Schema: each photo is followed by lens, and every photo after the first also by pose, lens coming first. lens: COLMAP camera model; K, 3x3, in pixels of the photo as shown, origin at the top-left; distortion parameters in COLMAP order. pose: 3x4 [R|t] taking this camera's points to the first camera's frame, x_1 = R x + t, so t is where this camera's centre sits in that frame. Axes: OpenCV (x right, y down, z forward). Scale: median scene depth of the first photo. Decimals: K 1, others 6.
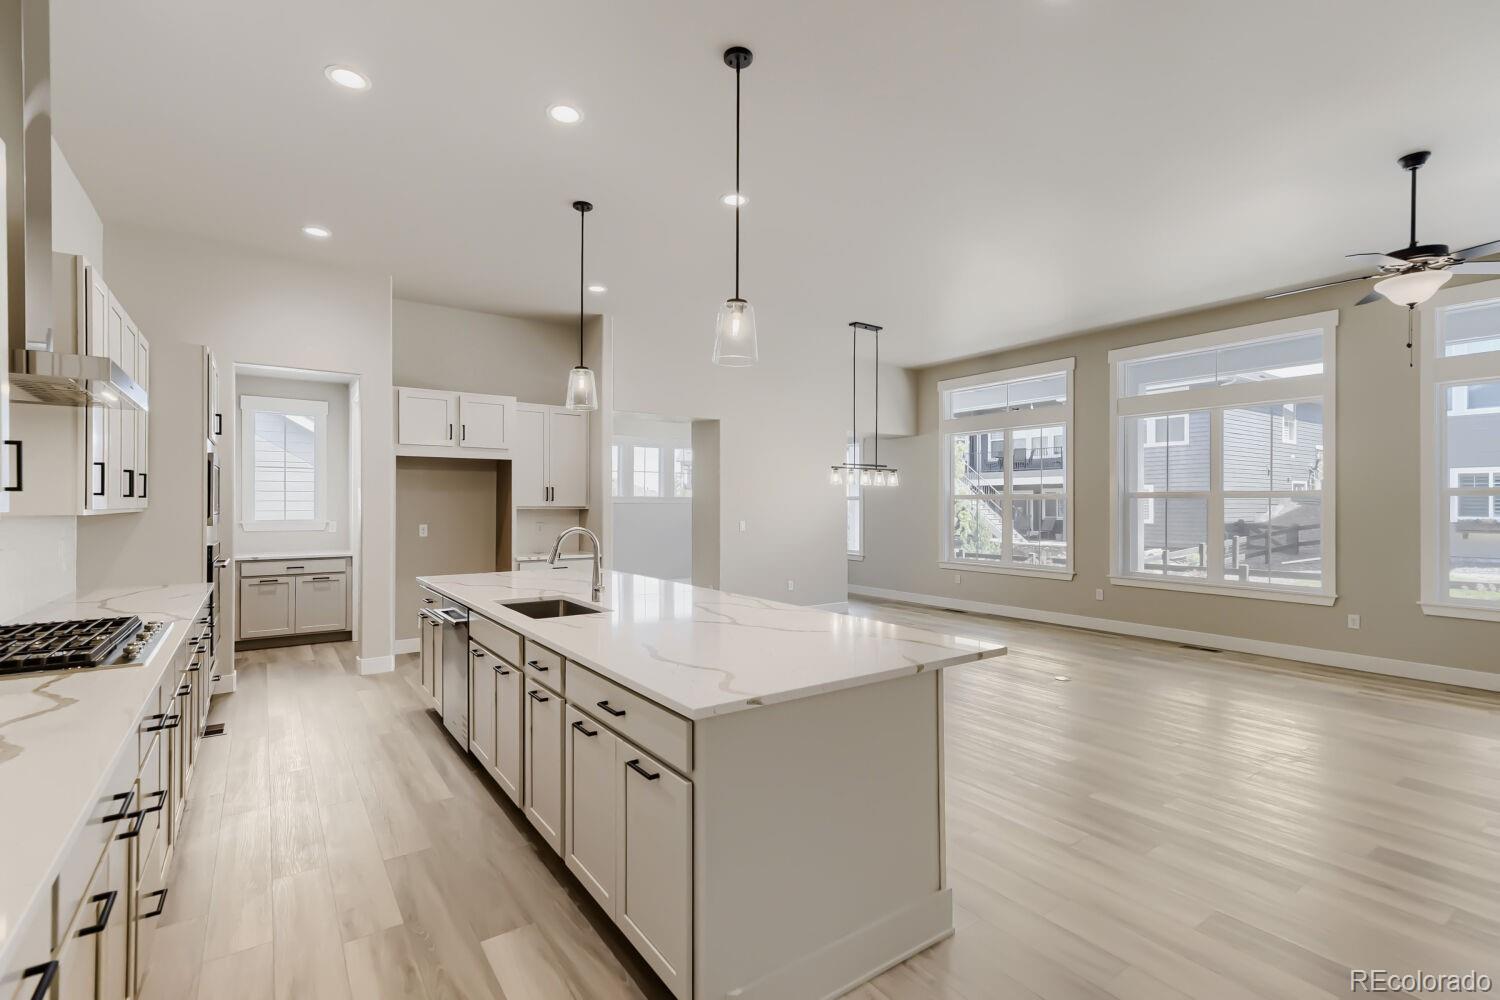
lens RADIAL K [[689.8, 0, 750.2], [0, 689.8, 500.8], [0, 0, 1]] dist [0.016693, 0.000625]
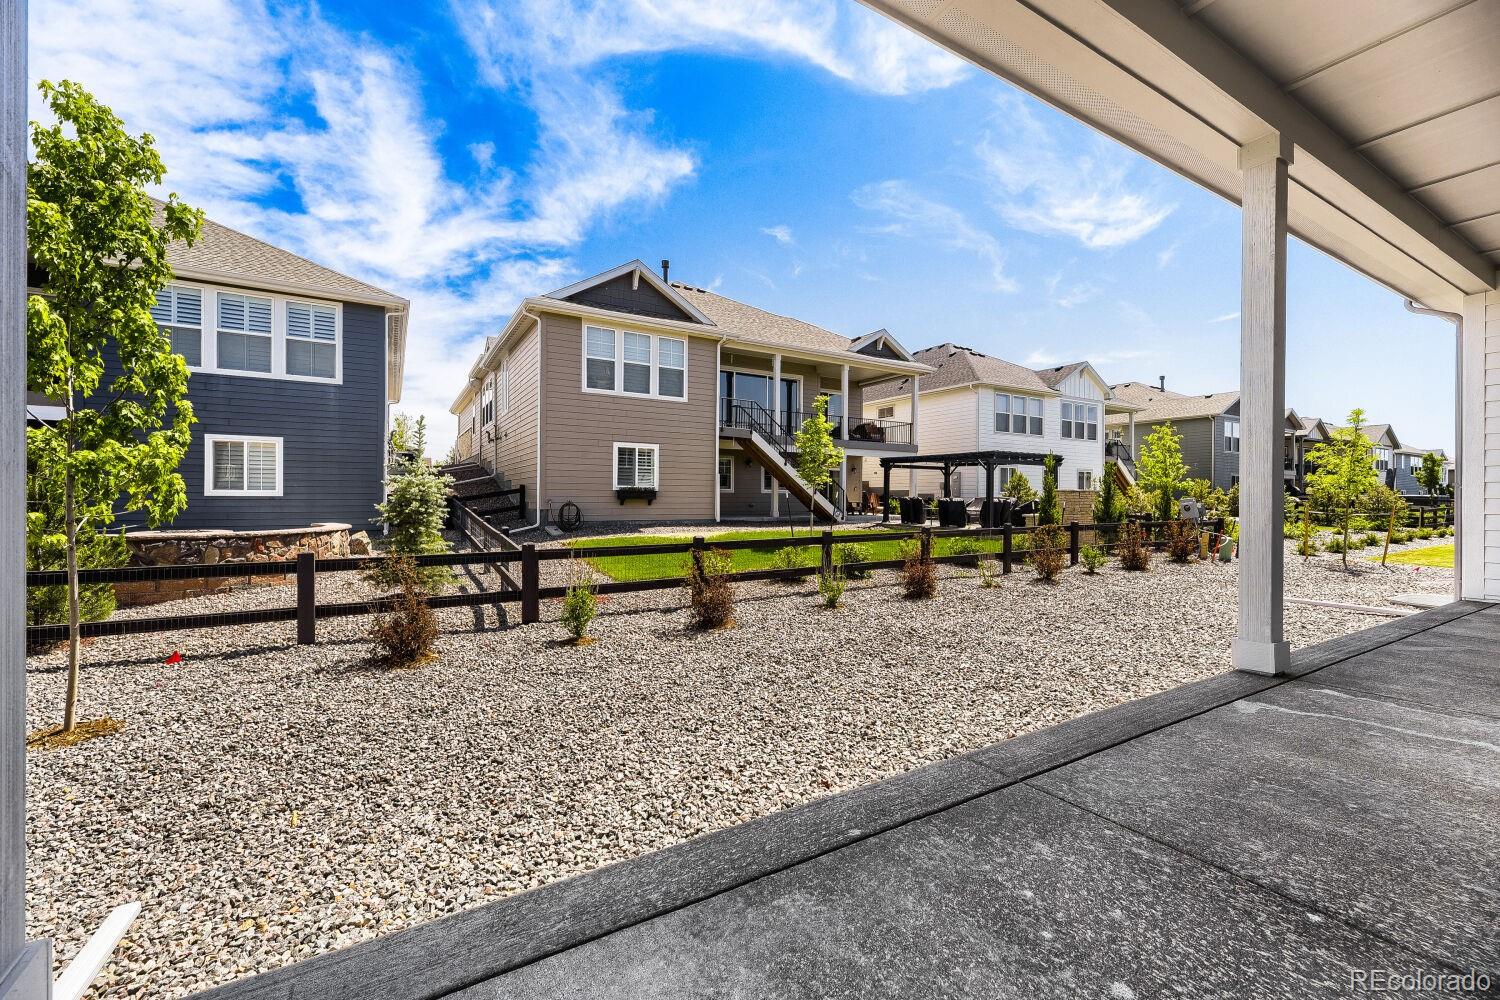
lens RADIAL K [[611.3, 0, 755.8], [0, 611.3, 495.2], [0, 0, 1]] dist [0.001134, 0.000320]
pose [[0.069990, 0.005430, 0.997533, 0.102798], [-0.011910, 0.999918, -0.004607, 0.087721], [-0.997477, -0.011559, 0.070049, 1.542563]]
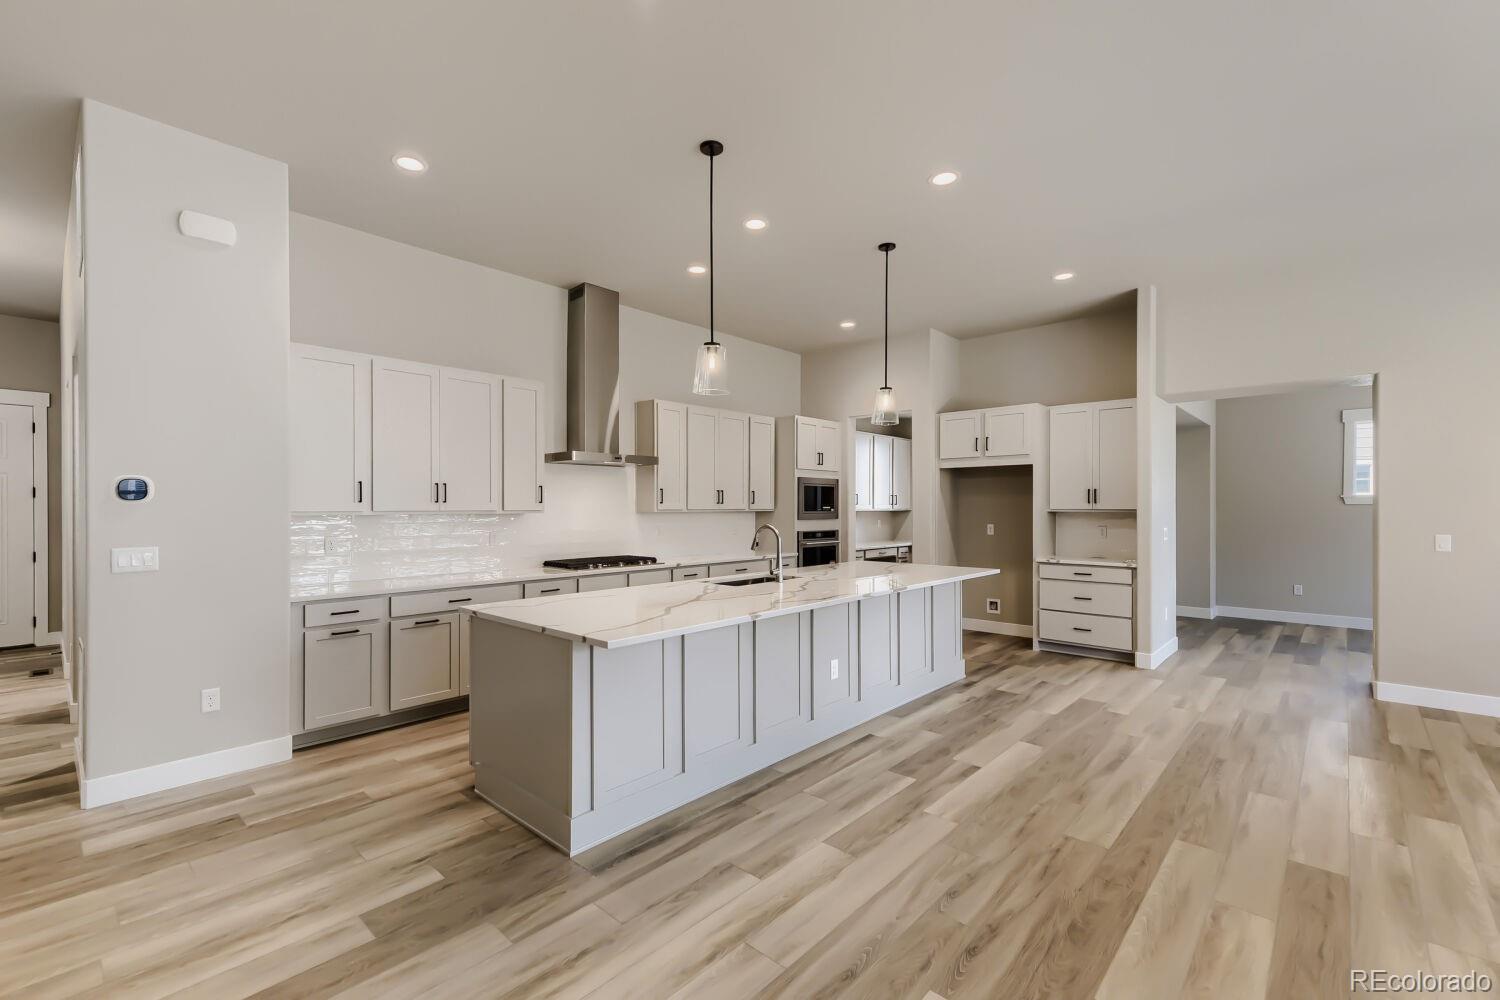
lens RADIAL K [[643.0, 0, 747.7], [0, 643.0, 505.7], [0, 0, 1]] dist [0.011707, -0.000530]
pose [[0.211281, -0.001775, -0.977424, 0.402958], [0.003571, 0.999993, -0.001044, 0.002254], [0.977419, -0.003270, 0.211286, 0.293271]]
